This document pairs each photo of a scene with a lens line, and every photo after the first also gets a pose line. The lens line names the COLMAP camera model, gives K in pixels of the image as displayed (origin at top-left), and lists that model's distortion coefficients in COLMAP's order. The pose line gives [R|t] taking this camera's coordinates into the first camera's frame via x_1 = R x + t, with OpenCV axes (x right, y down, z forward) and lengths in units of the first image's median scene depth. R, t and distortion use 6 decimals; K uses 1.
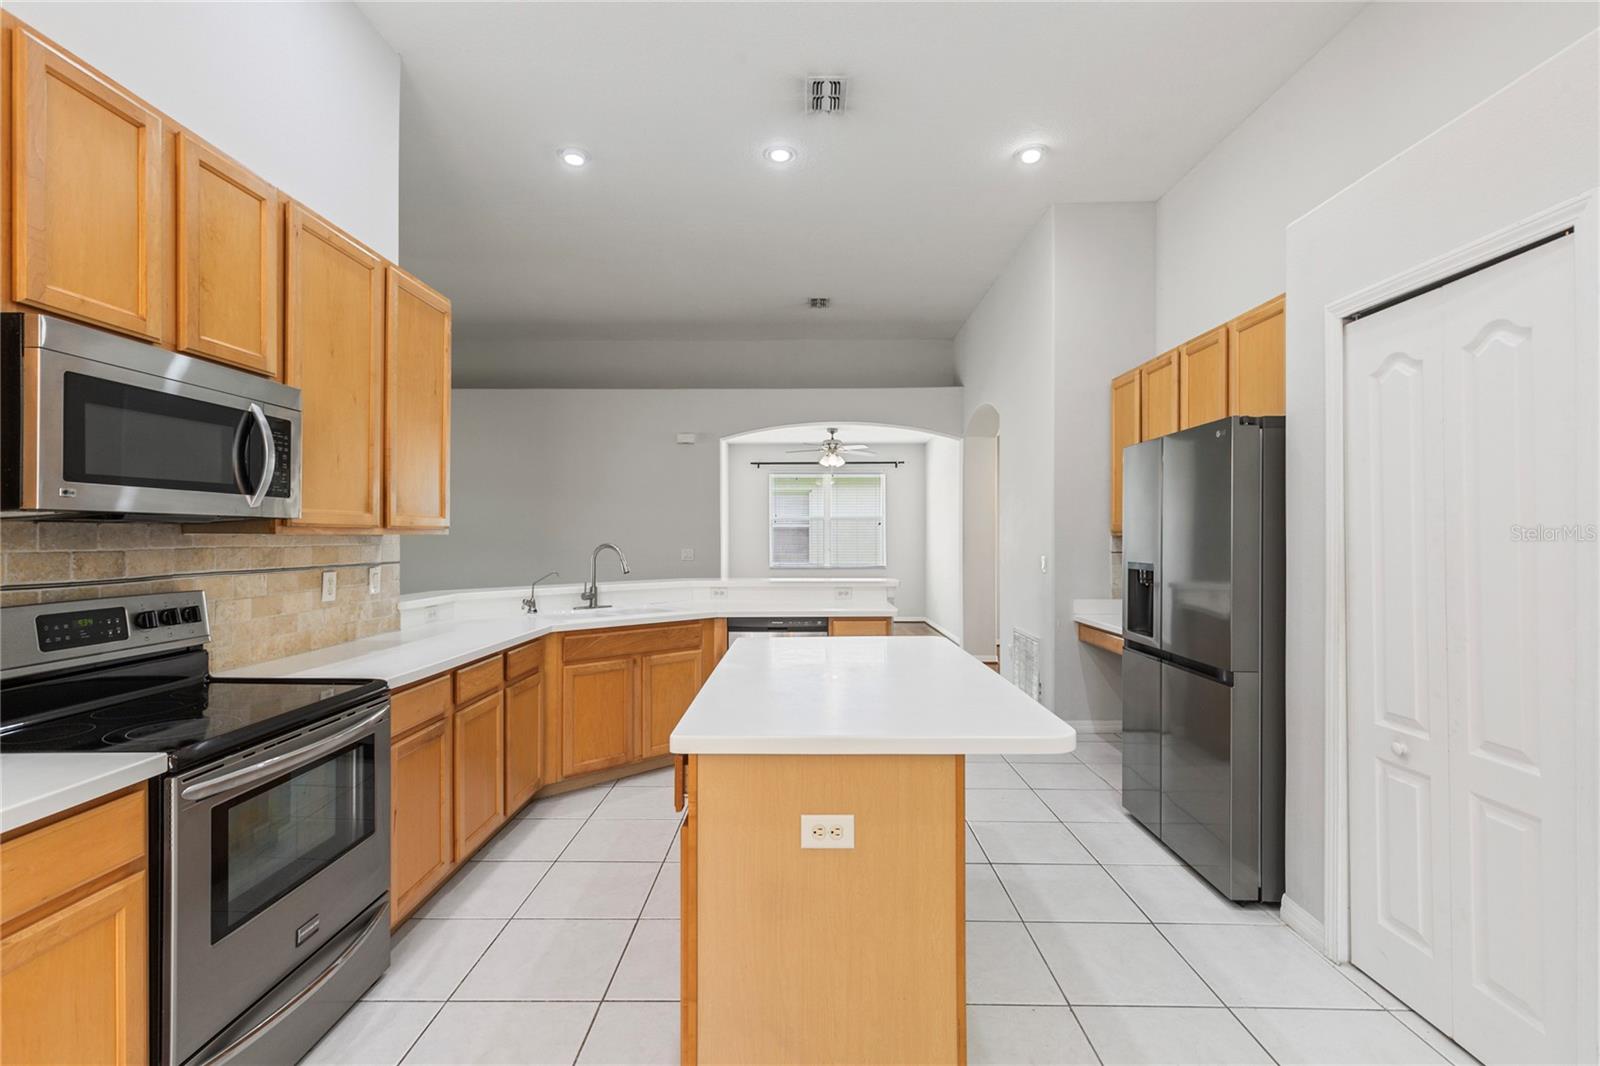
lens RADIAL K [[730.4, 0, 797.3], [0, 730.4, 528.7], [0, 0, 1]] dist [0.025030, -0.000388]
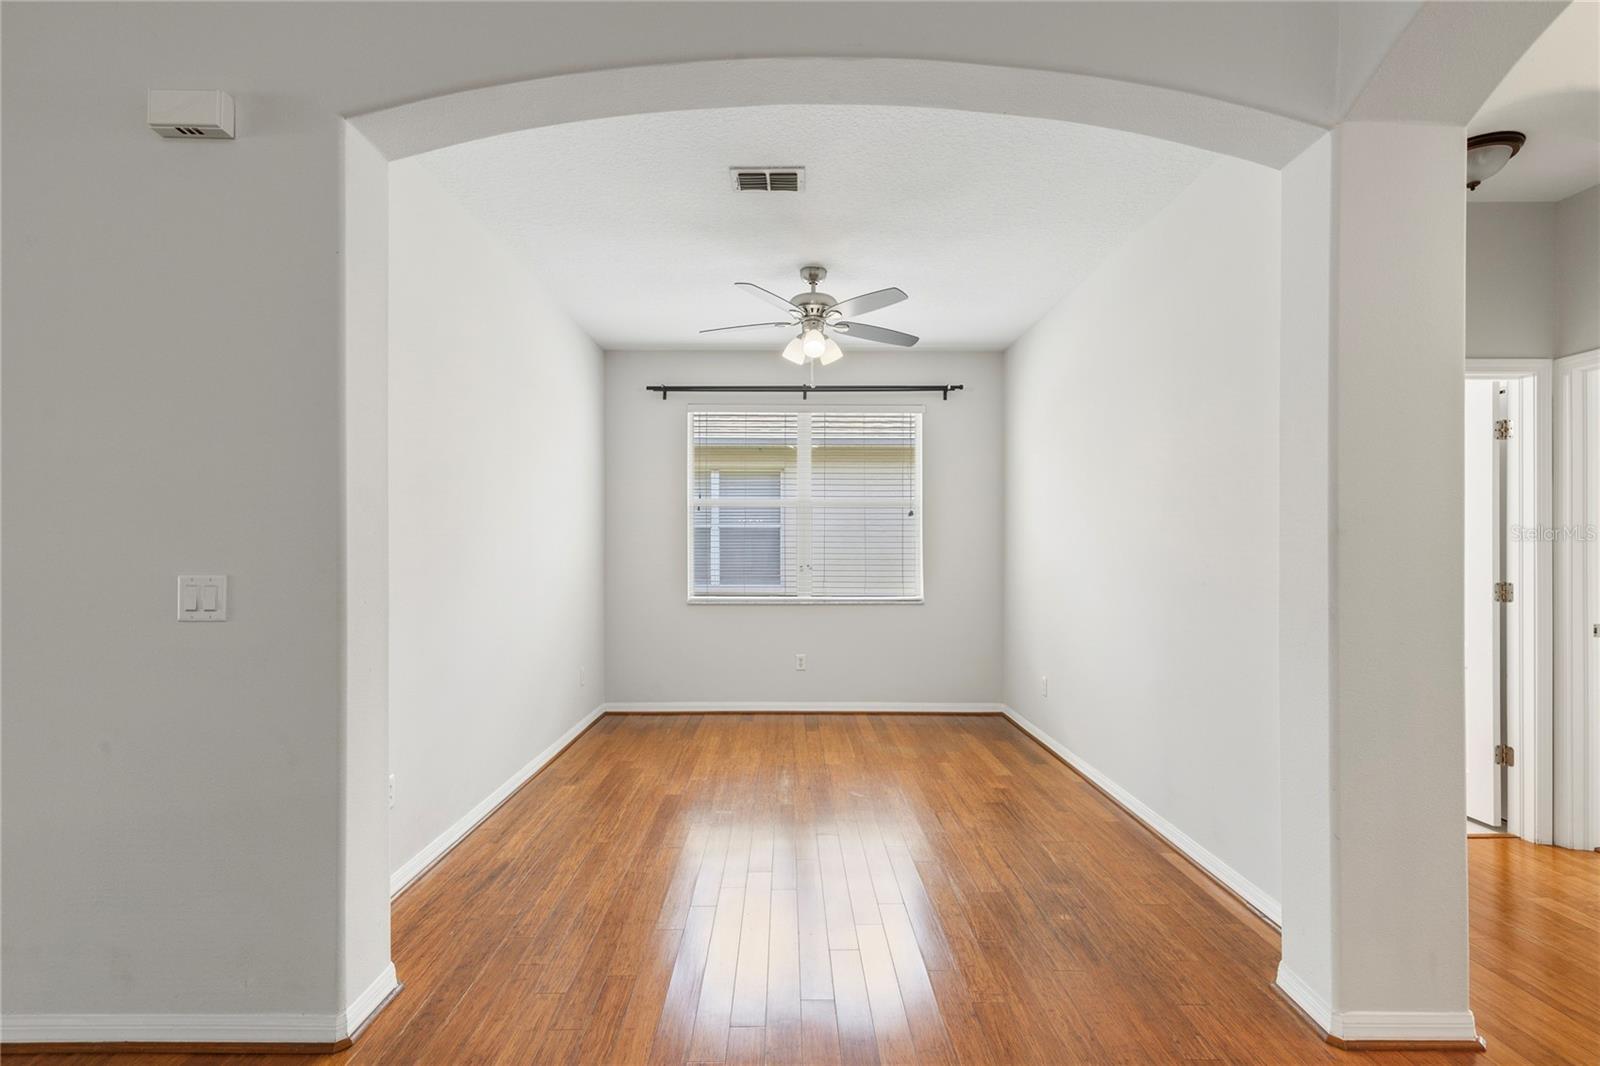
lens RADIAL K [[730.4, 0, 797.3], [0, 730.4, 528.7], [0, 0, 1]] dist [0.025030, -0.000388]
pose [[0.999833, 0.001095, 0.018216, 0.027337], [-0.000817, 0.999882, -0.015309, 0.010969], [-0.018230, 0.015292, 0.999717, 0.510394]]
